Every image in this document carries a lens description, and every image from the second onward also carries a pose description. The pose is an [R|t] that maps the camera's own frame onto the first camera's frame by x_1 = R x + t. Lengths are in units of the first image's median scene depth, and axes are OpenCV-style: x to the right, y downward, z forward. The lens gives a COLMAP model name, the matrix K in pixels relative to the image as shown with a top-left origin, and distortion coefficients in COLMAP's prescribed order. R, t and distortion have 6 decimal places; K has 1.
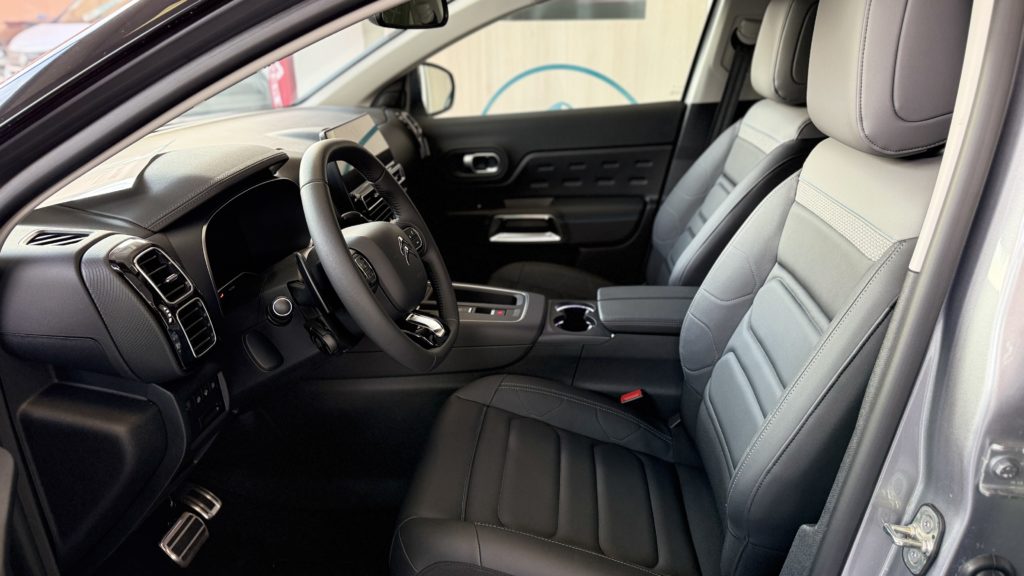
lens RADIAL K [[720.3, 0, 512.0], [0, 720.3, 288.0], [0, 0, 1]] dist [-0.004519, -0.007628]
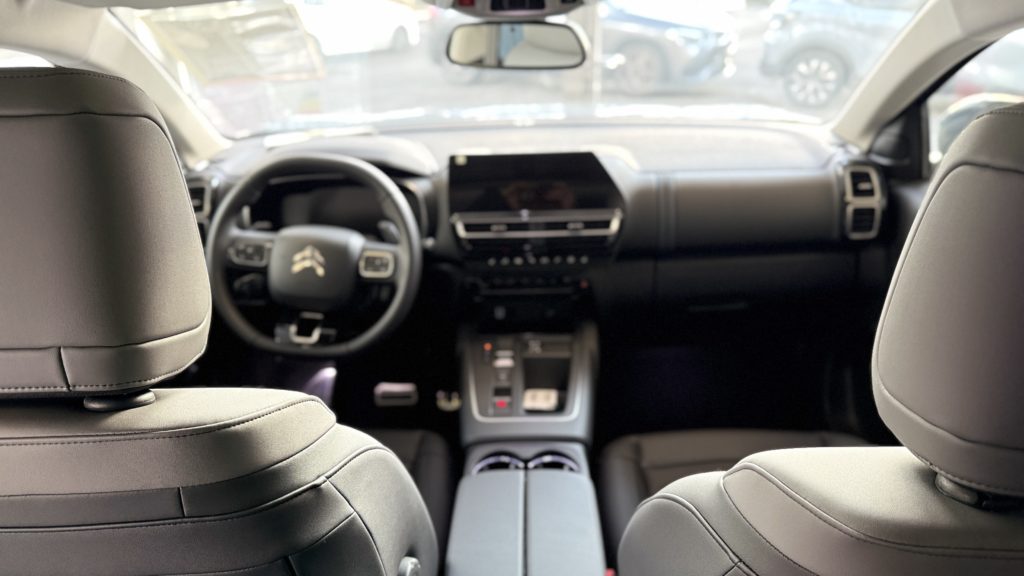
lens RADIAL K [[720.3, 0, 512.0], [0, 720.3, 288.0], [0, 0, 1]] dist [-0.004519, -0.007628]
pose [[0.084658, 0.408227, -0.908947, 0.484291], [-0.317682, 0.875673, 0.363695, -0.276107], [0.944410, 0.257966, 0.203819, 0.552161]]
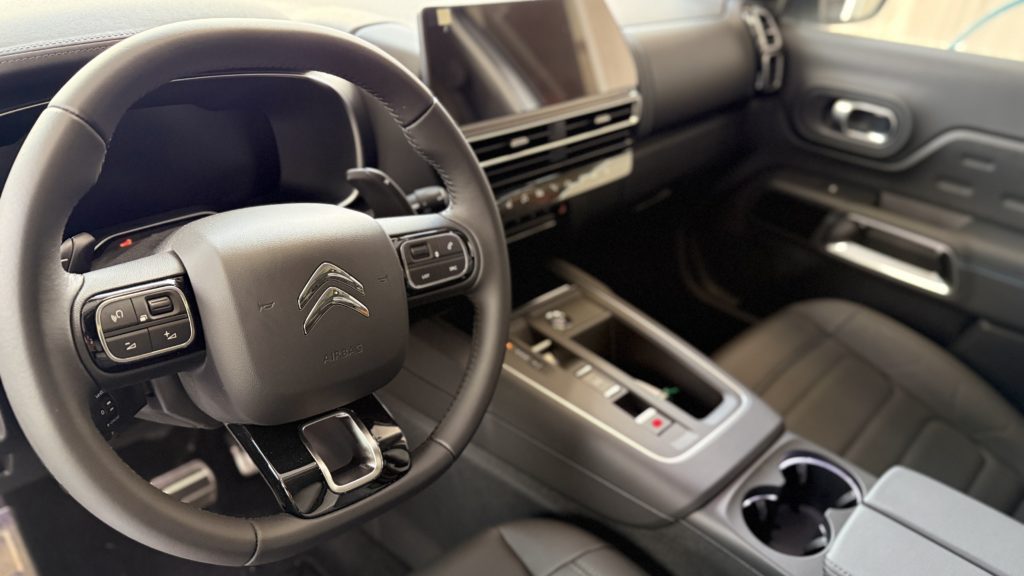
lens RADIAL K [[720.3, 0, 512.0], [0, 720.3, 288.0], [0, 0, 1]] dist [-0.004519, -0.007628]
pose [[0.767112, 0.396197, -0.504547, 0.087504], [-0.309352, 0.917468, 0.250106, -0.107054], [0.561997, -0.035777, 0.826365, 0.351214]]
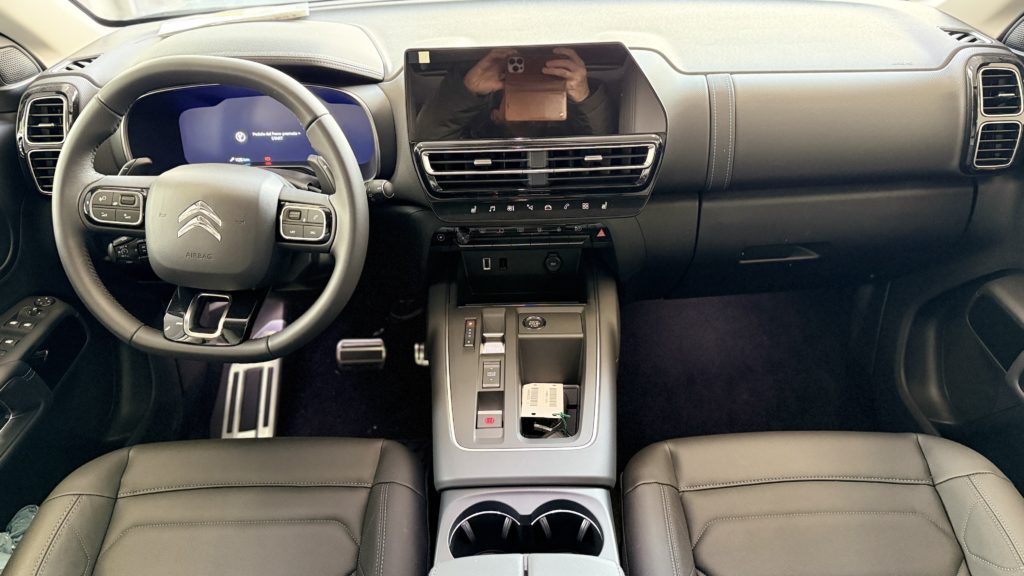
lens RADIAL K [[720.3, 0, 512.0], [0, 720.3, 288.0], [0, 0, 1]] dist [-0.004519, -0.007628]
pose [[0.095749, 0.557293, -0.824777, 0.290285], [-0.315845, 0.802776, 0.505760, -0.253535], [0.943967, 0.212076, 0.252883, 0.579325]]
